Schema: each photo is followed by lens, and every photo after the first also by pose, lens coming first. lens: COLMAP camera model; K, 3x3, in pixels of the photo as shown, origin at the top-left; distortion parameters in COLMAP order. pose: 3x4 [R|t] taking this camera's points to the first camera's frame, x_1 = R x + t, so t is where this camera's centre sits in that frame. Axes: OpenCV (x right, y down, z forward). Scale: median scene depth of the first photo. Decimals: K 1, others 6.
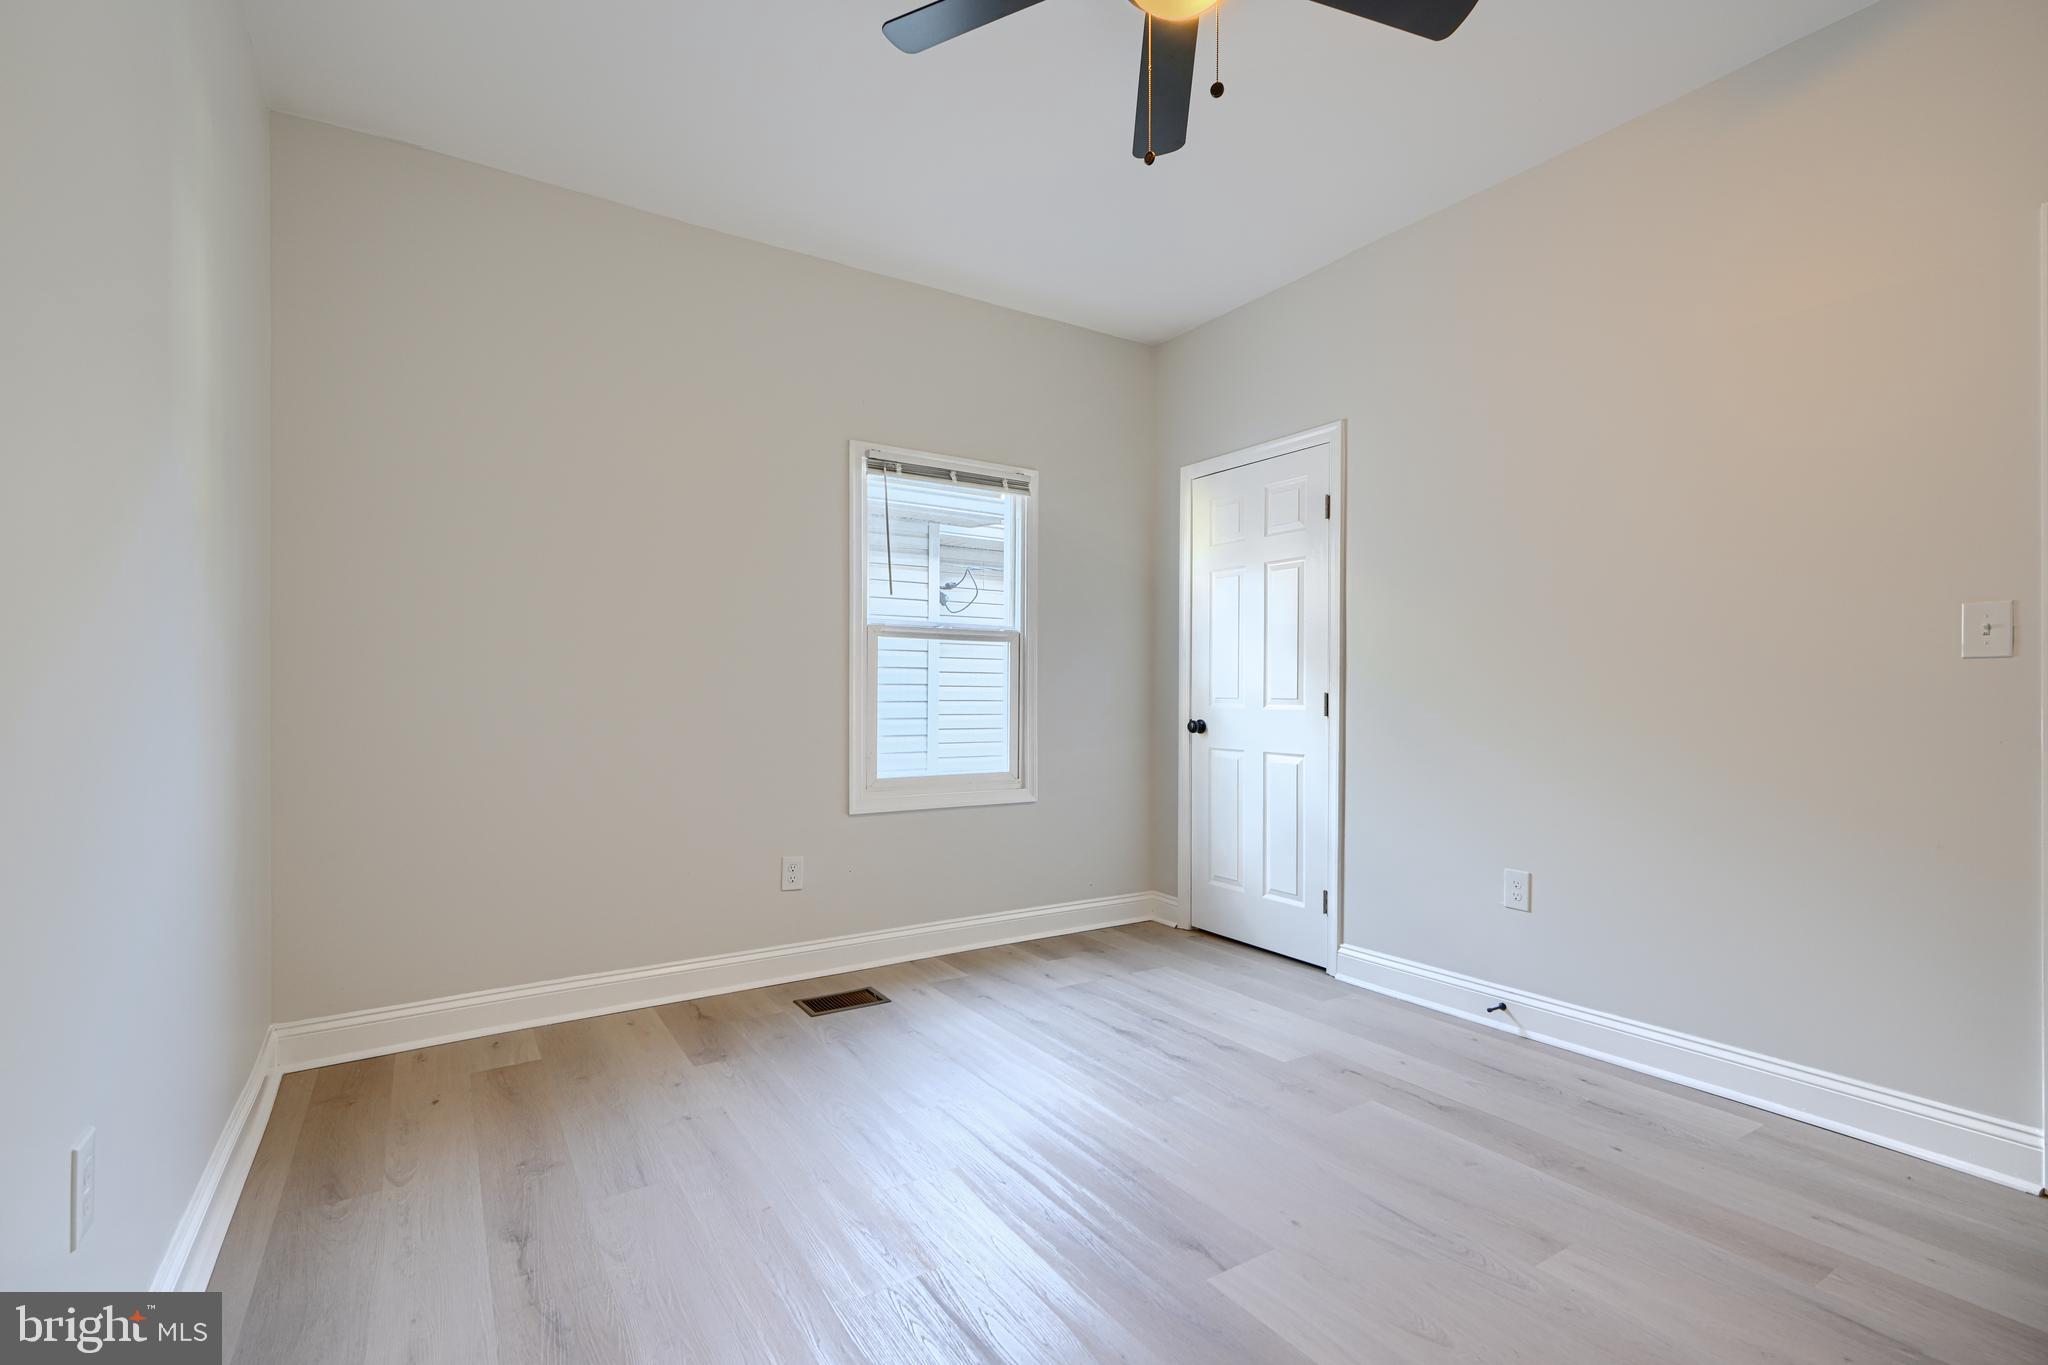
lens RADIAL K [[932.3, 0, 1015.8], [0, 932.3, 695.0], [0, 0, 1]] dist [0.000768, 0.000426]
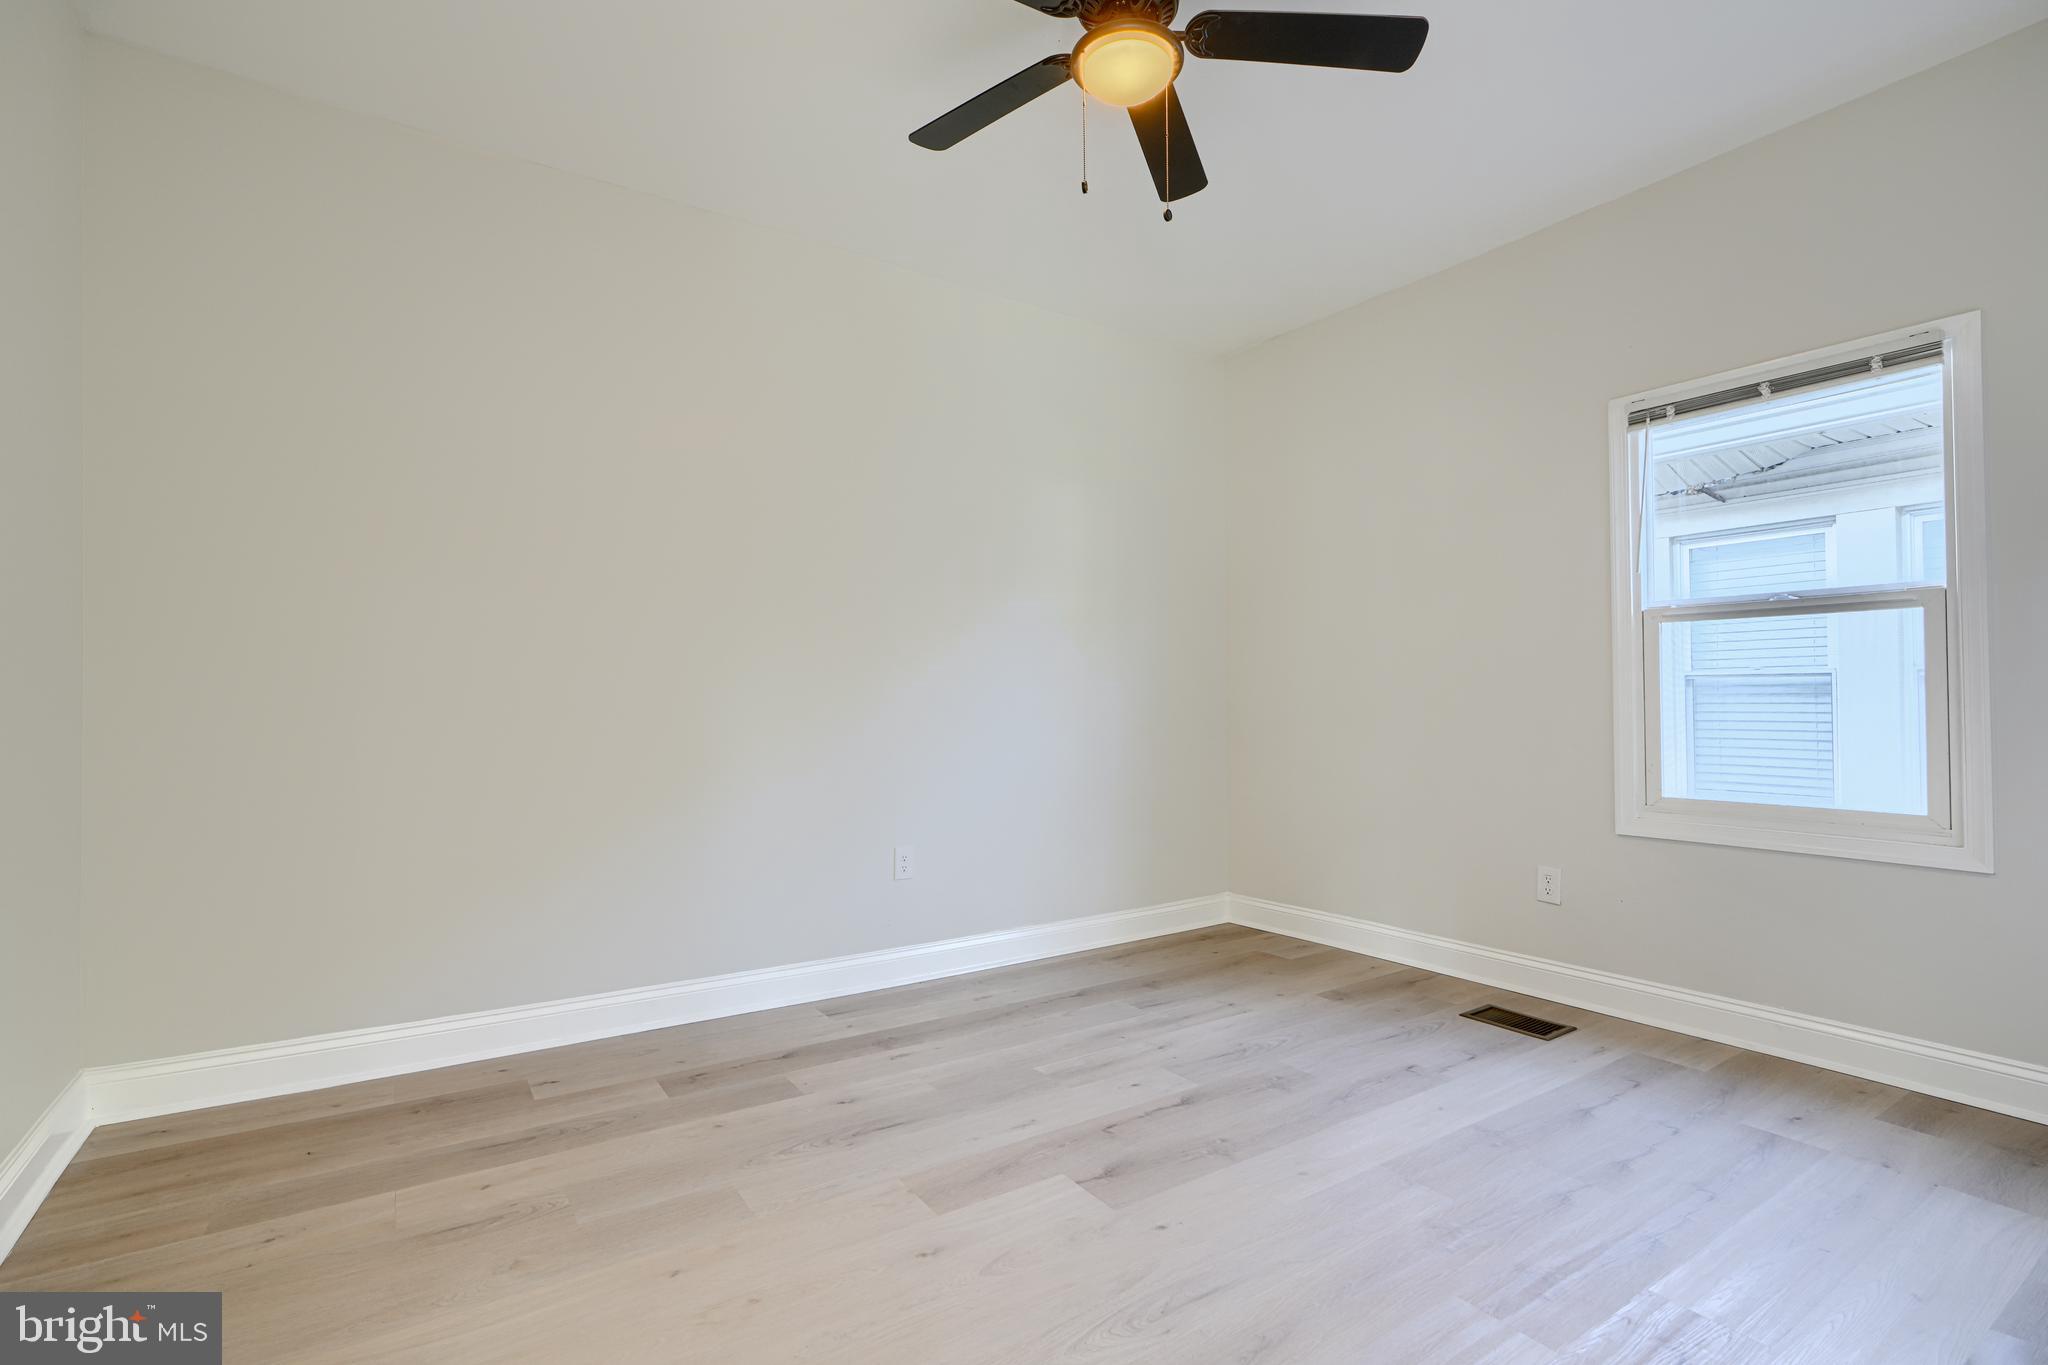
lens RADIAL K [[932.3, 0, 1015.8], [0, 932.3, 695.0], [0, 0, 1]] dist [0.000768, 0.000426]
pose [[0.018835, -0.008988, -0.999782, 0.664754], [0.007531, 0.999932, -0.008848, 0.002982], [0.999794, -0.007363, 0.018902, 0.425023]]
